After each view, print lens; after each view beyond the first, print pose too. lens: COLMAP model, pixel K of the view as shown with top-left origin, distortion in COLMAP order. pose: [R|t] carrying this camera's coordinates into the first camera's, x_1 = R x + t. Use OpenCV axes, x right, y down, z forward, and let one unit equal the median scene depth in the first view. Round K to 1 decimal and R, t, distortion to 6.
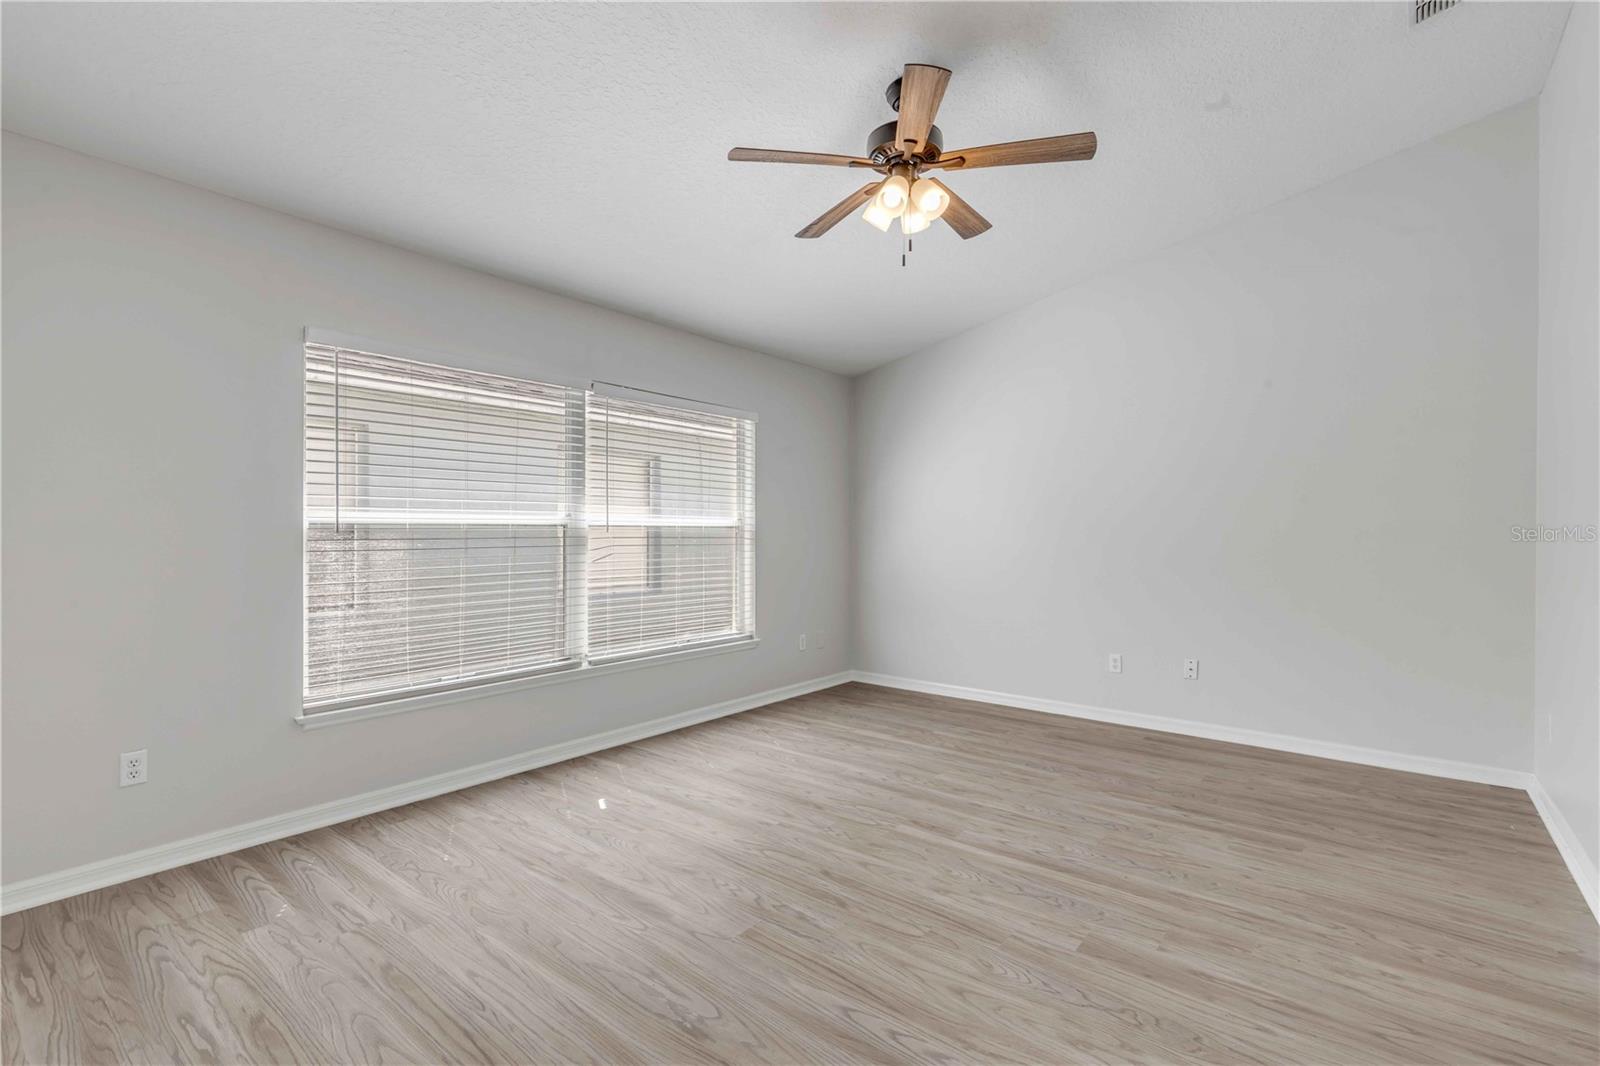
lens RADIAL K [[725.7, 0, 783.4], [0, 725.7, 527.2], [0, 0, 1]] dist [0.005532, -0.001998]
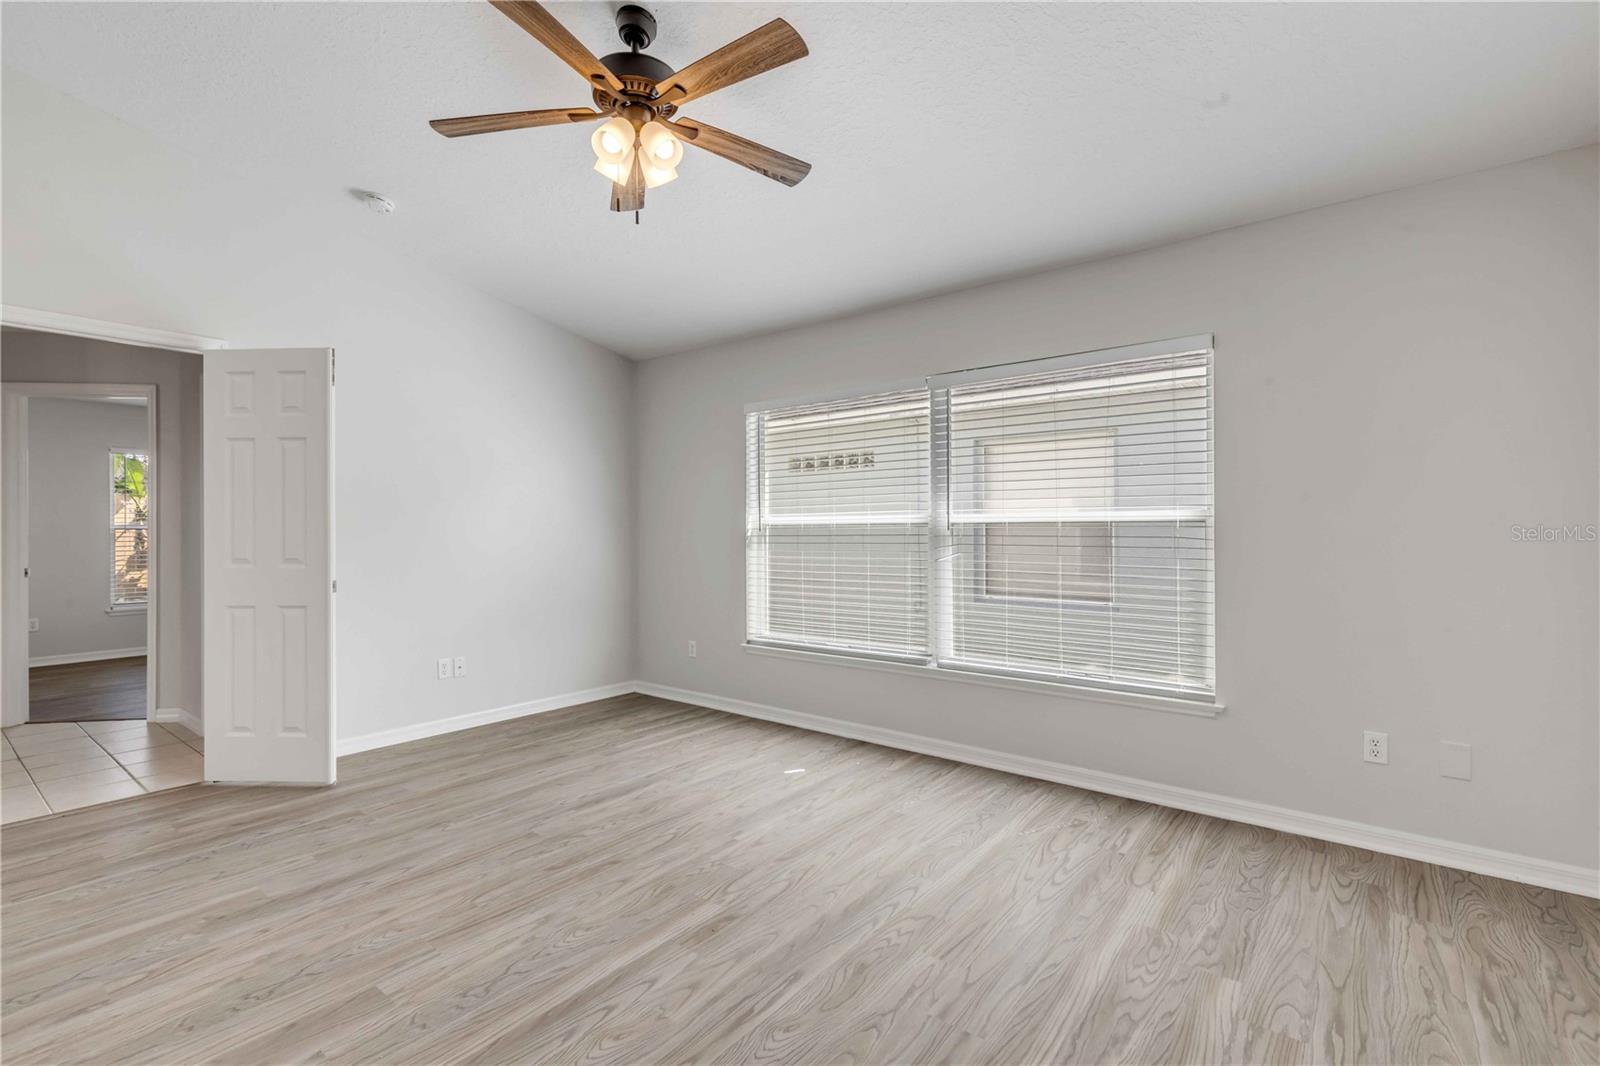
lens RADIAL K [[725.7, 0, 809.5], [0, 725.7, 524.7], [0, 0, 1]] dist [0.005532, -0.001998]
pose [[0.032973, -0.008437, -0.999421, 0.899028], [0.008720, 0.999929, -0.008153, 0.007868], [0.999418, -0.008446, 0.033044, 1.018610]]
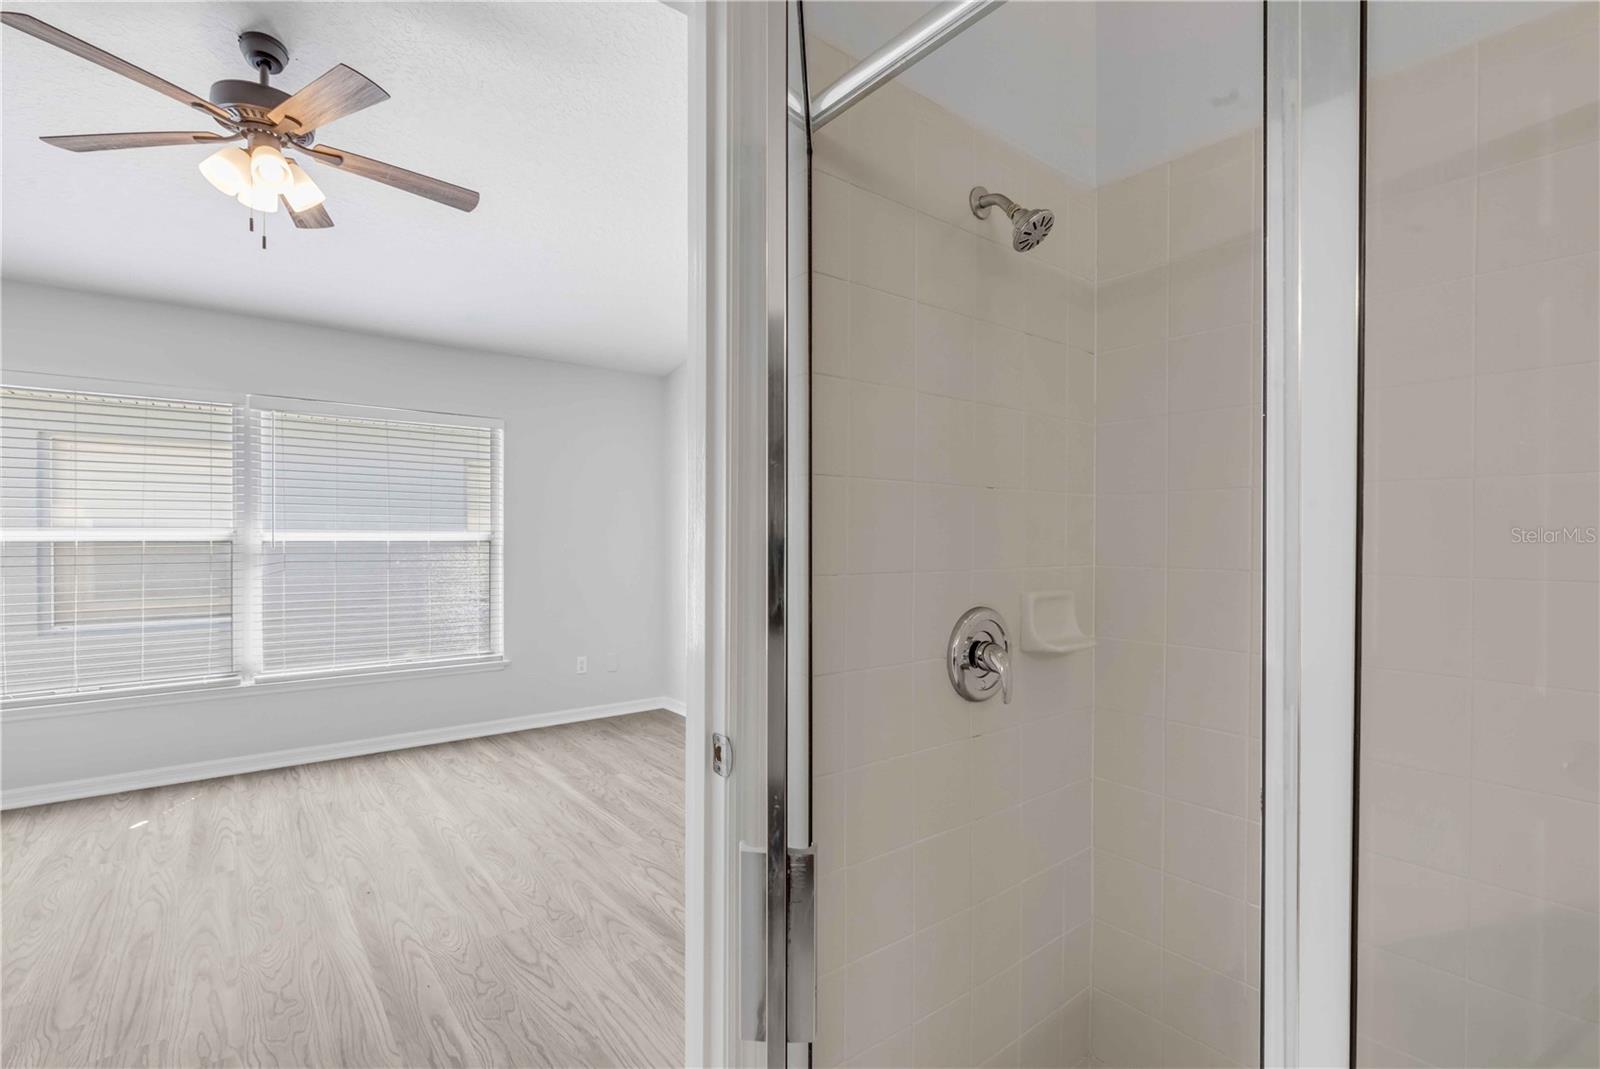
lens RADIAL K [[725.7, 0, 776.4], [0, 725.7, 534.7], [0, 0, 1]] dist [0.005532, -0.001998]
pose [[0.974426, -0.000687, -0.224709, 0.832740], [0.000017, 0.999996, -0.002985, -0.013252], [0.224710, 0.002905, 0.974421, 0.244171]]
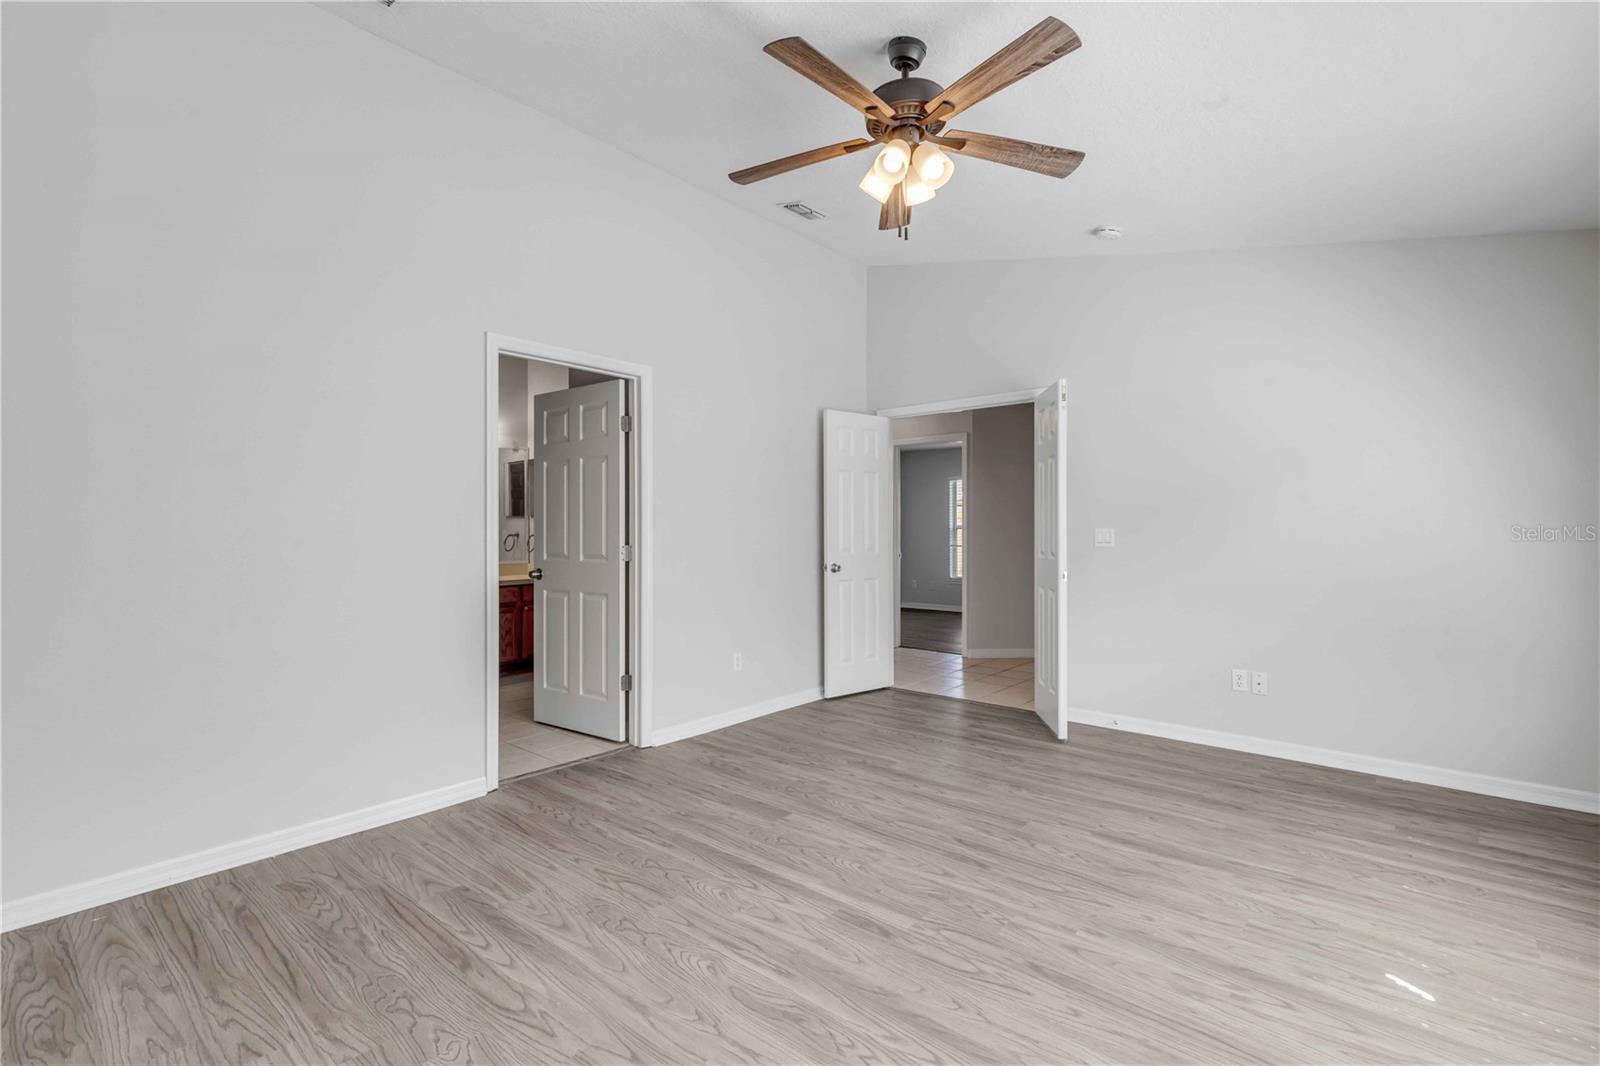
lens RADIAL K [[725.7, 0, 786.0], [0, 725.7, 527.6], [0, 0, 1]] dist [0.005532, -0.001998]
pose [[-0.999703, -0.002313, 0.024269, 0.254372], [-0.002494, 0.999969, -0.007437, 0.008458], [-0.024251, -0.007495, -0.999678, 1.659176]]
